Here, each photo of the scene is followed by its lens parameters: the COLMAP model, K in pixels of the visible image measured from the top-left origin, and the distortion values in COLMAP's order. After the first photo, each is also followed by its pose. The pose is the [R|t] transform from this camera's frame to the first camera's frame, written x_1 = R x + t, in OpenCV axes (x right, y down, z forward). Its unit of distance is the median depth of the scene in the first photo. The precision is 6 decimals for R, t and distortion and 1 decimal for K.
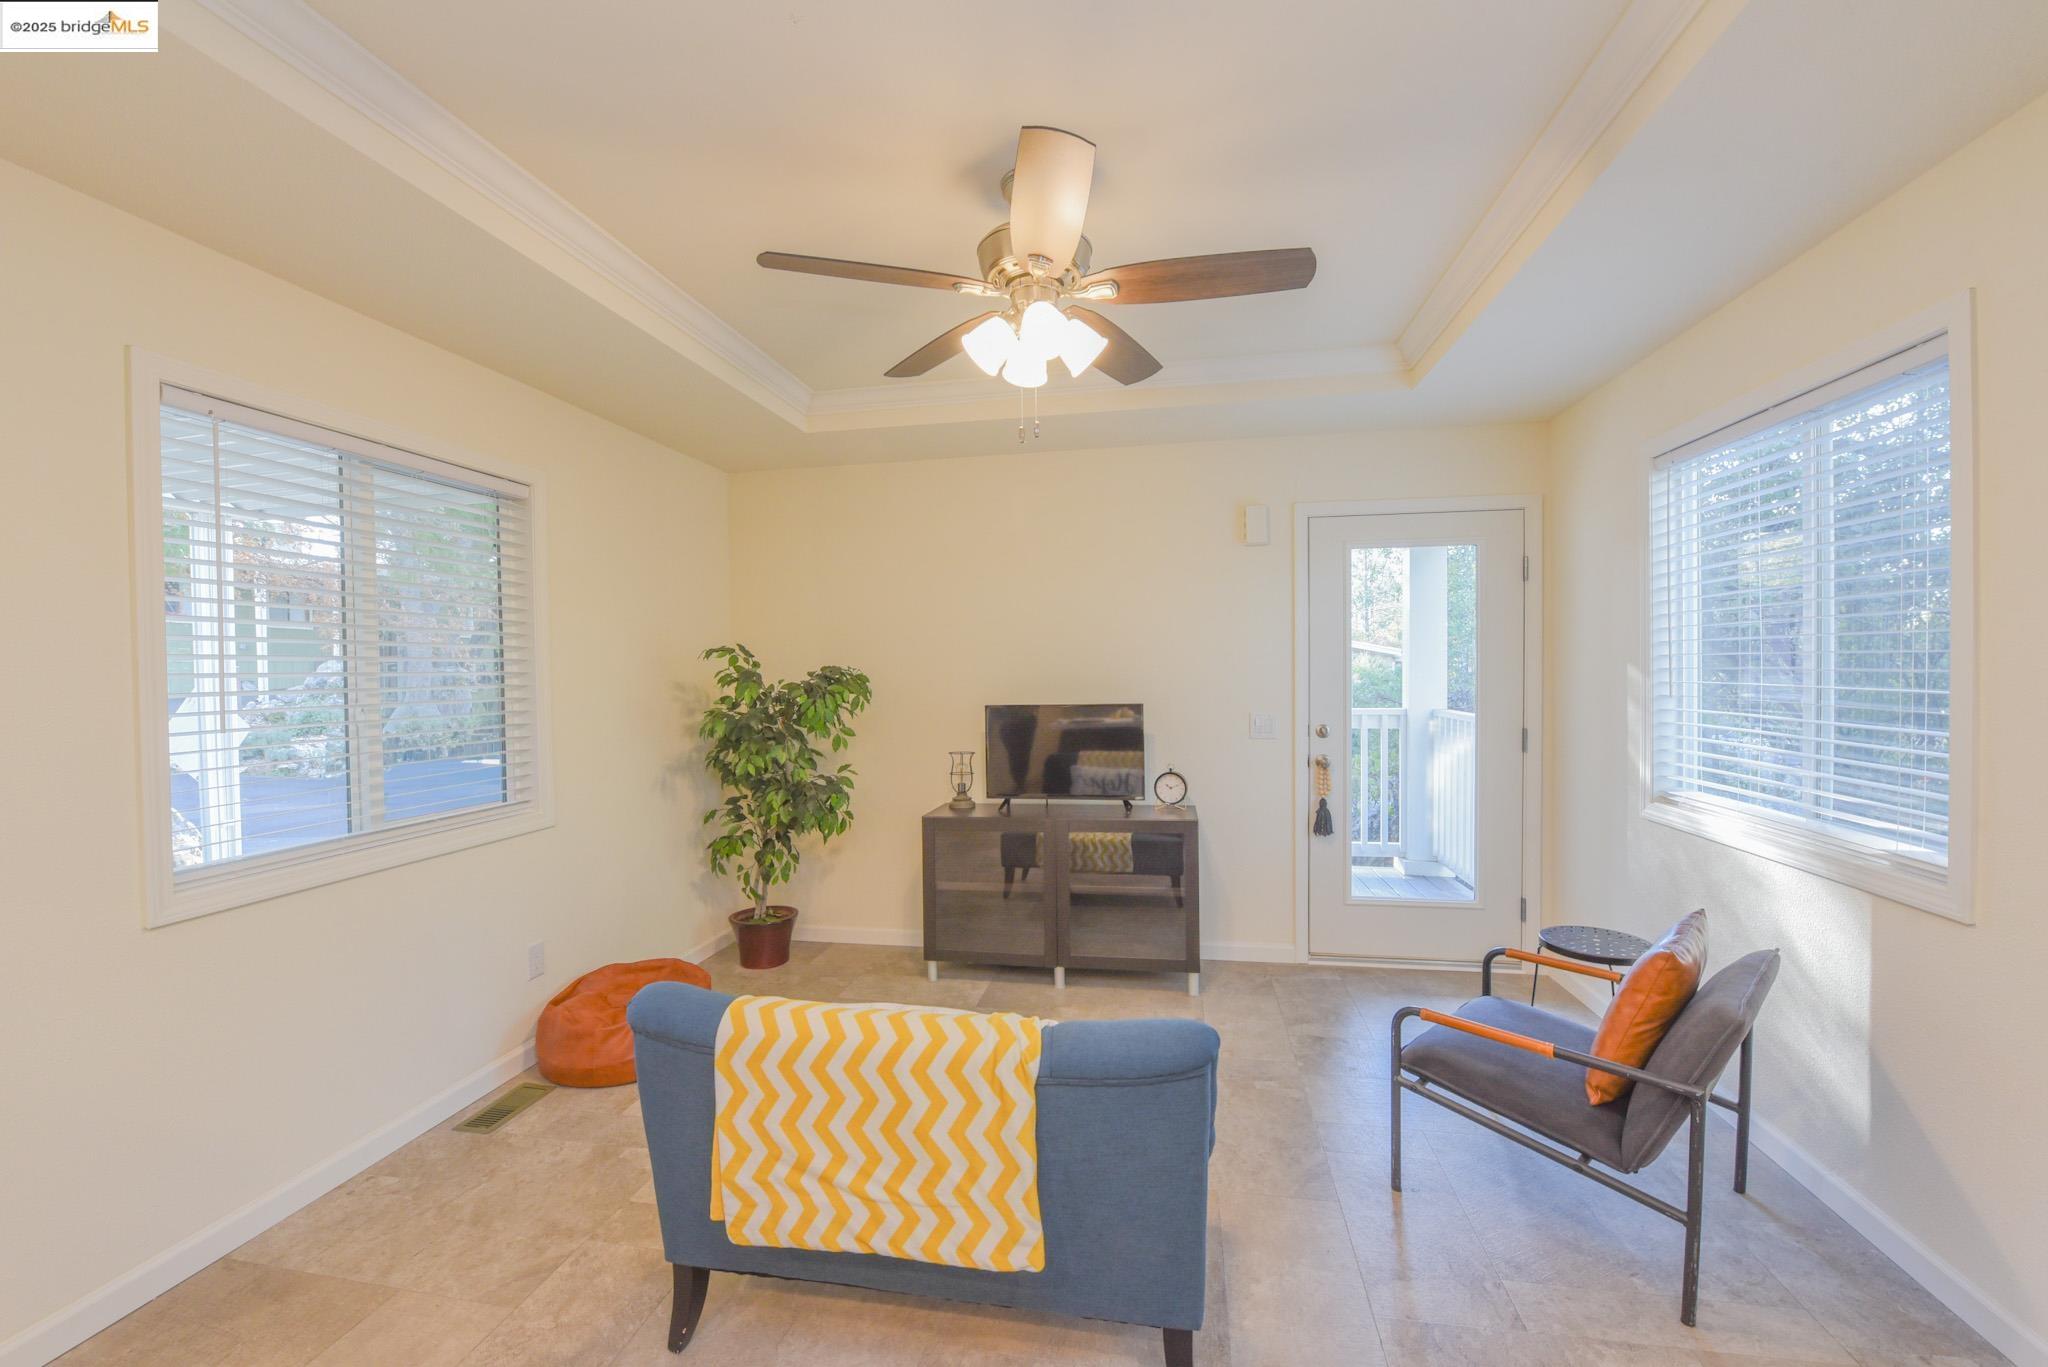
lens RADIAL K [[826.0, 0, 1019.4], [0, 826.0, 683.4], [0, 0, 1]] dist [-0.019586, -0.000674]
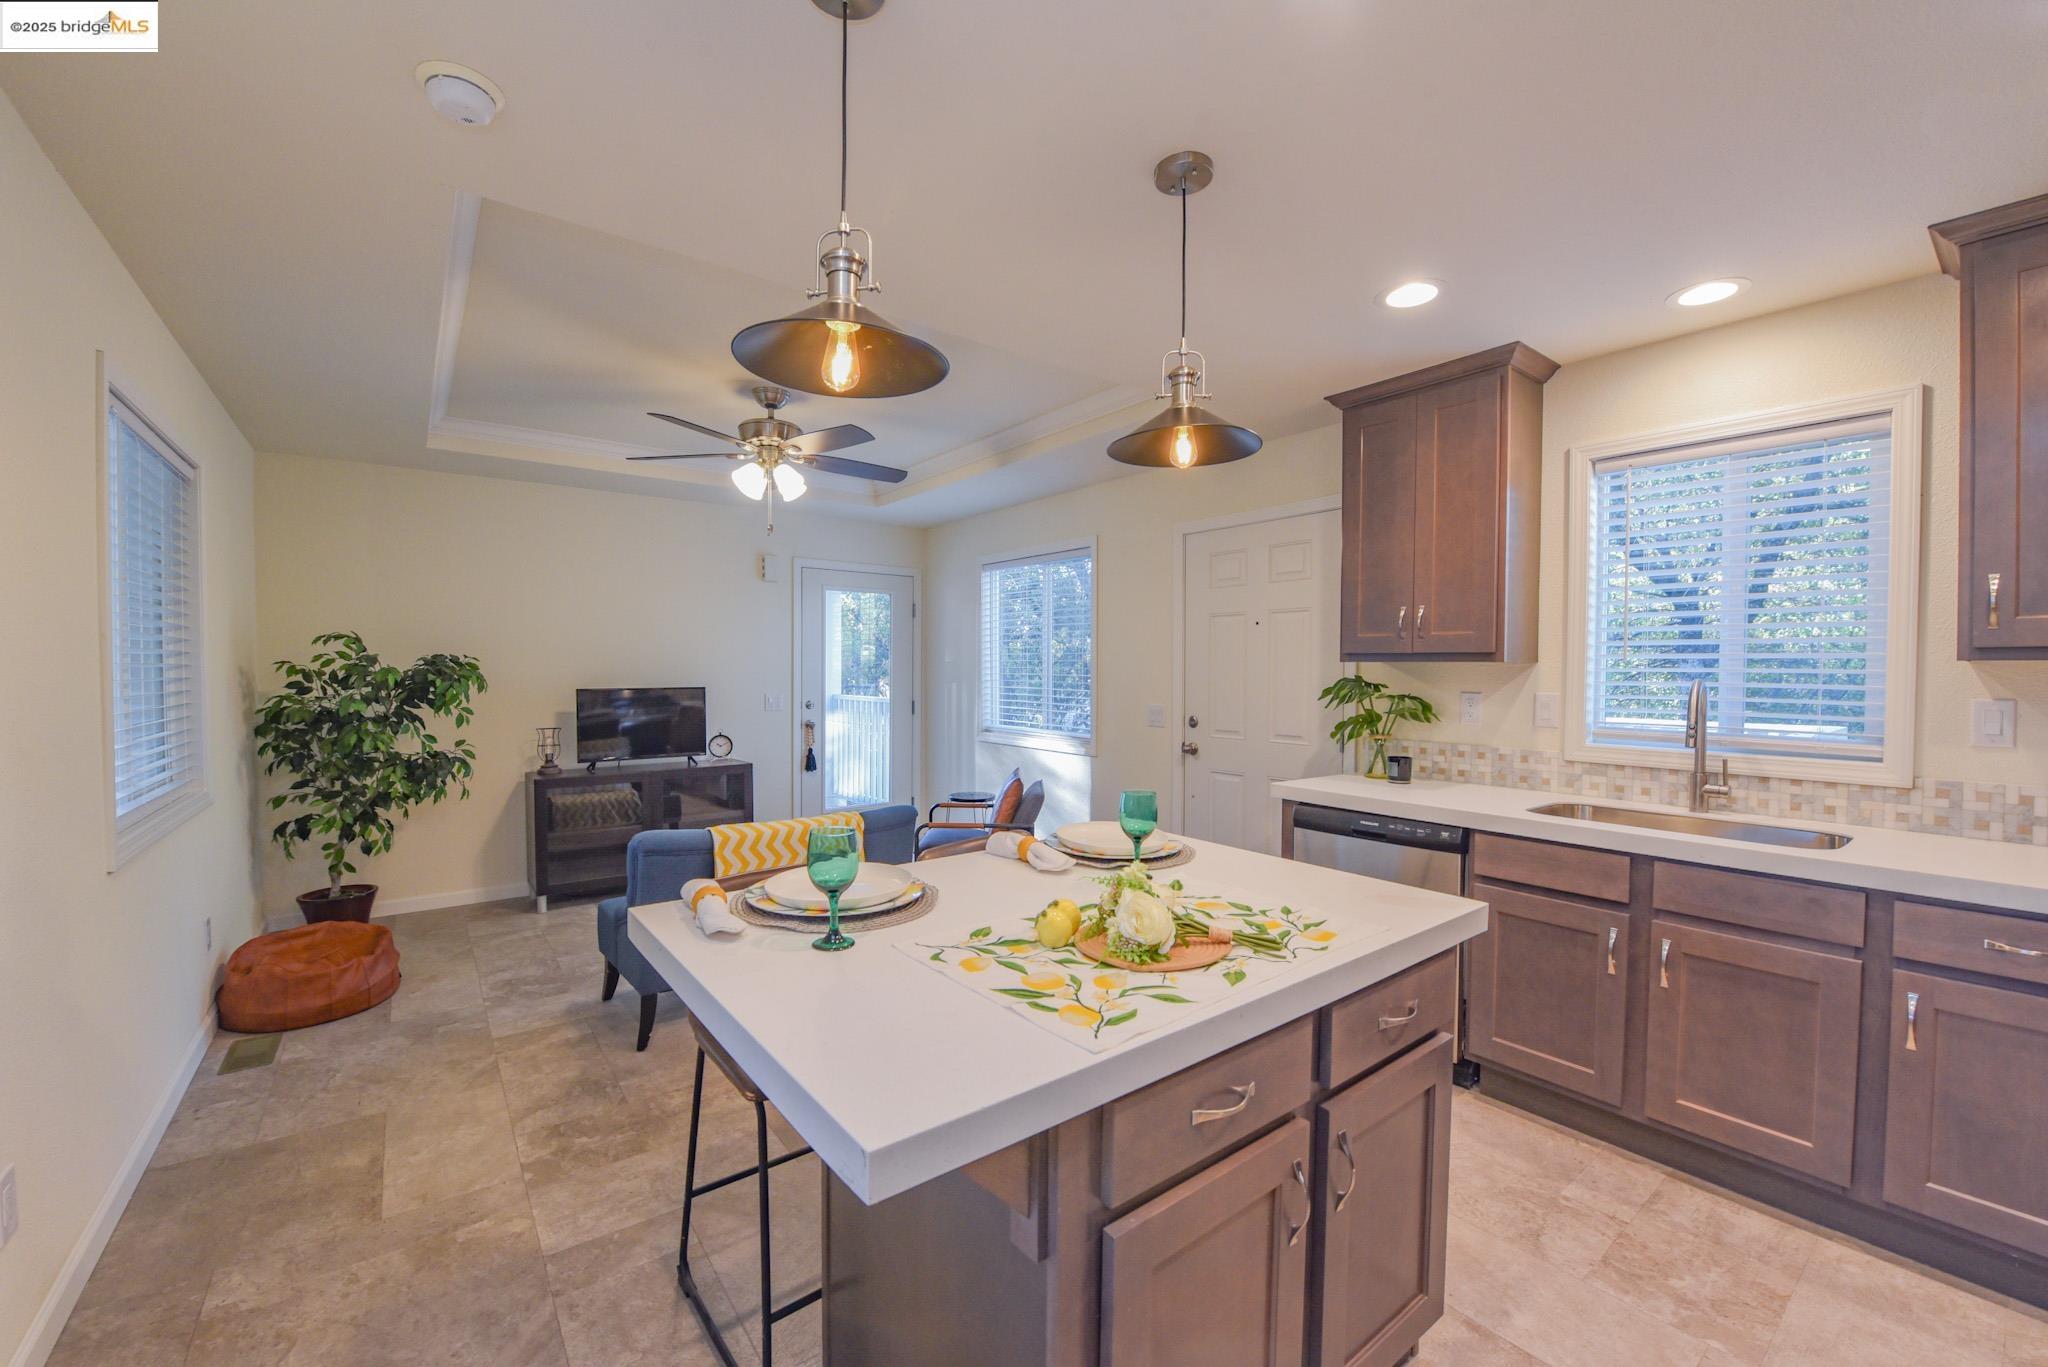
lens RADIAL K [[812.2, 0, 1014.9], [0, 812.2, 688.8], [0, 0, 1]] dist [-0.018199, -0.001748]
pose [[0.672237, -0.002690, 0.740331, -0.741981], [-0.000347, 0.999992, 0.003949, 0.031349], [-0.740336, -0.002912, 0.672231, -0.470929]]
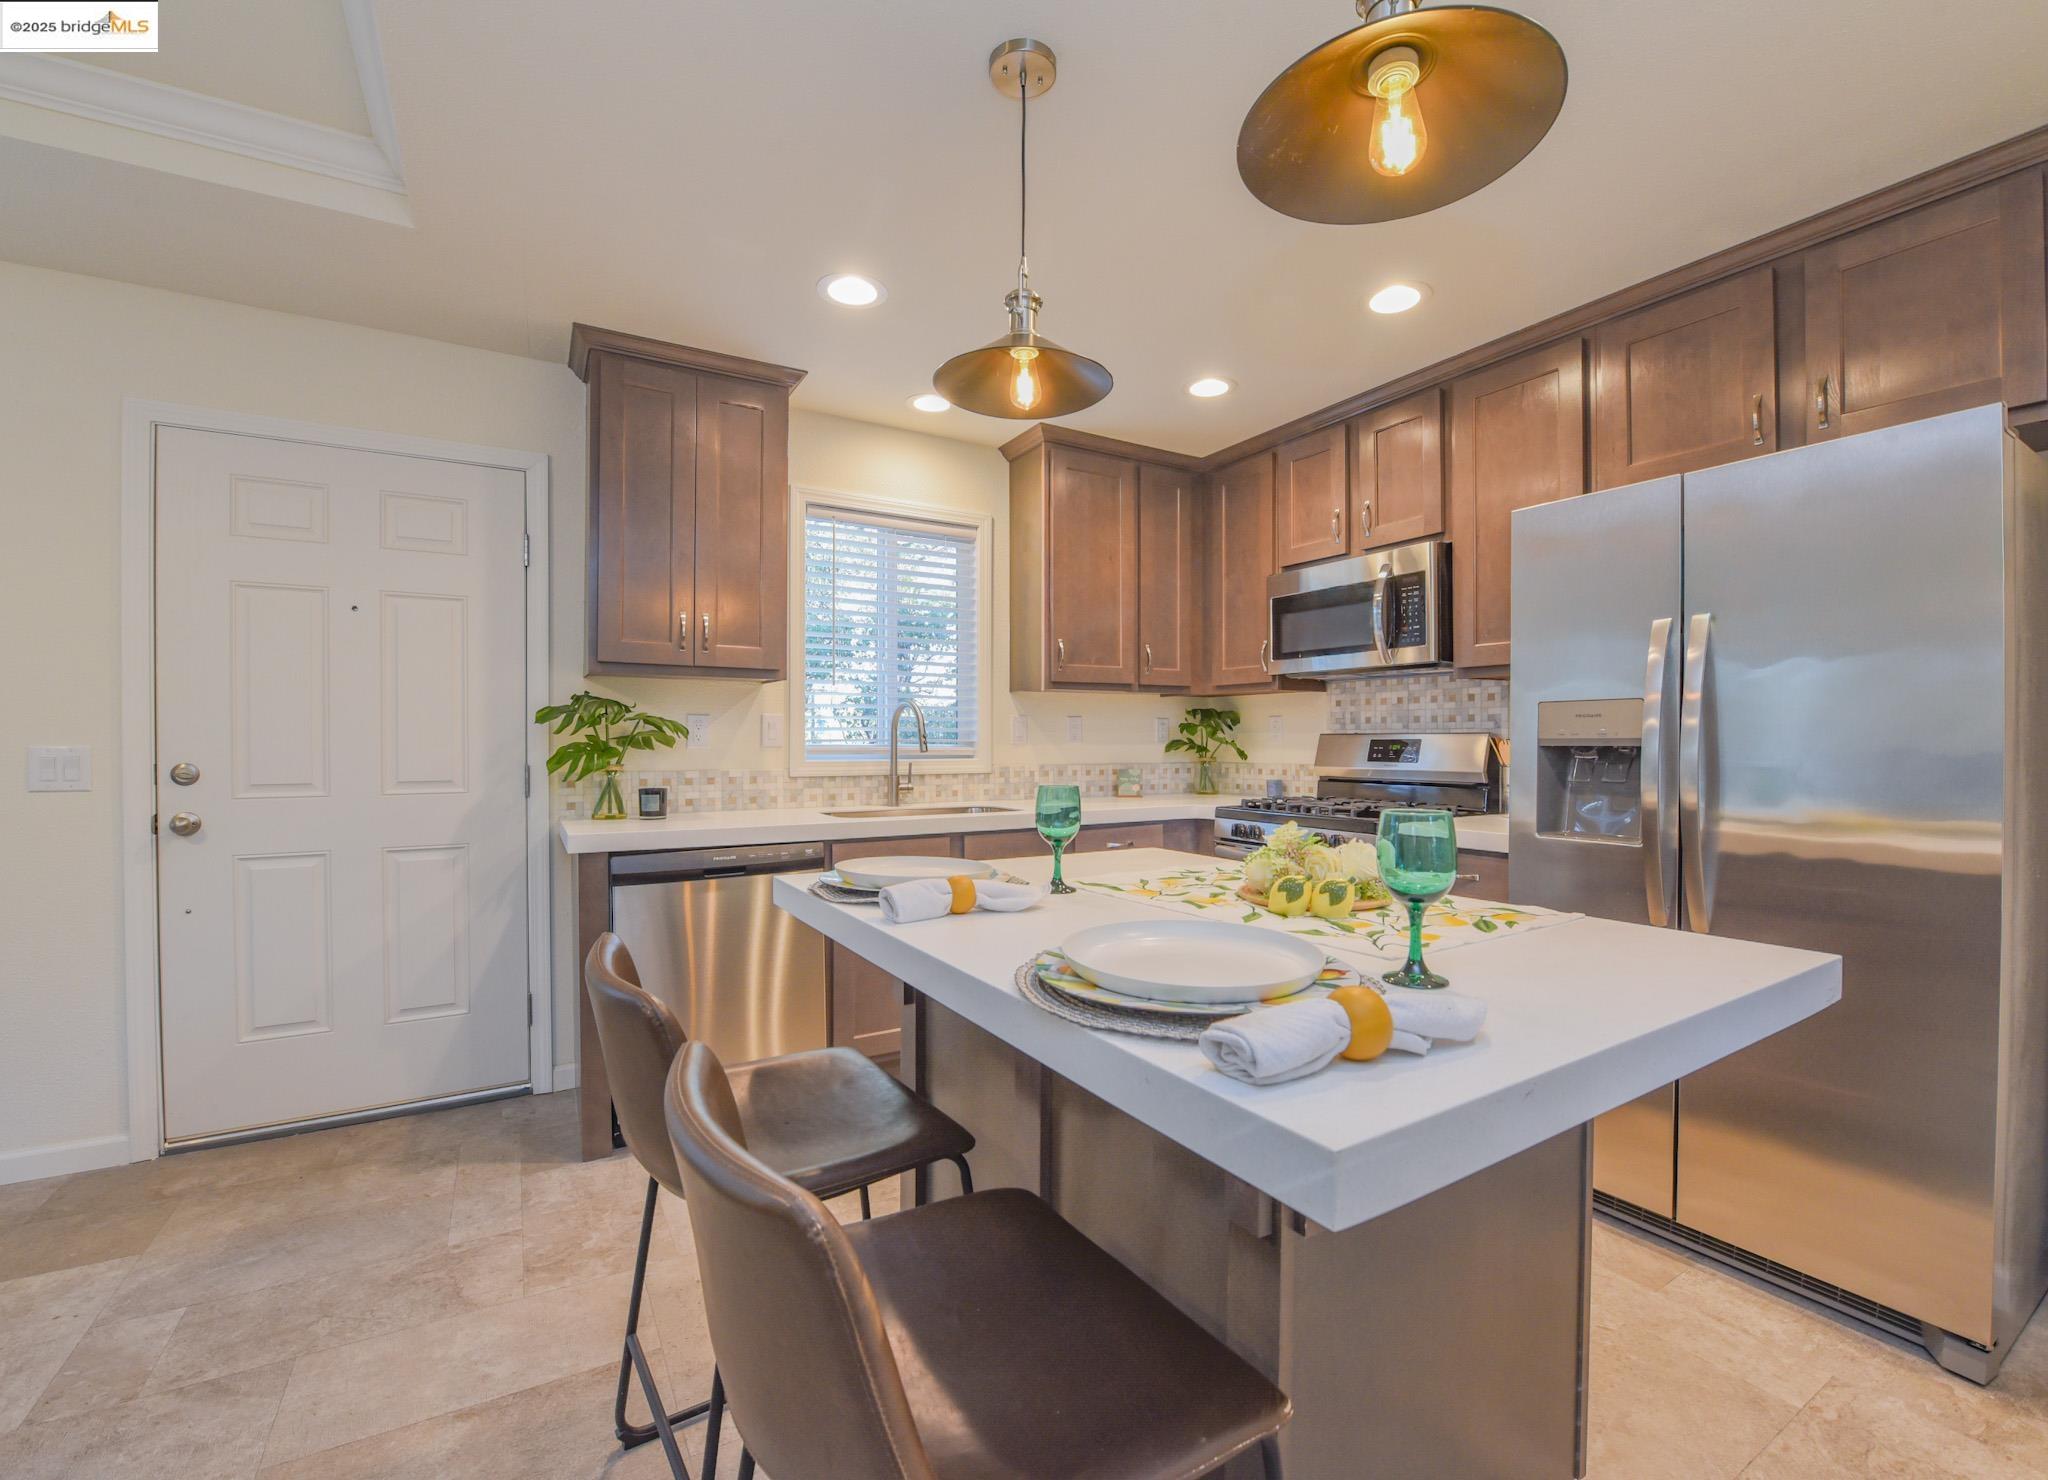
lens RADIAL K [[876.7, 0, 1040.5], [0, 876.7, 748.9], [0, 0, 1]] dist [-0.015308, -0.000513]
pose [[-0.669730, 0.005424, 0.742585, -0.614611], [0.021339, 0.999701, 0.011944, 0.084953], [-0.742298, 0.023845, -0.669646, 0.298032]]
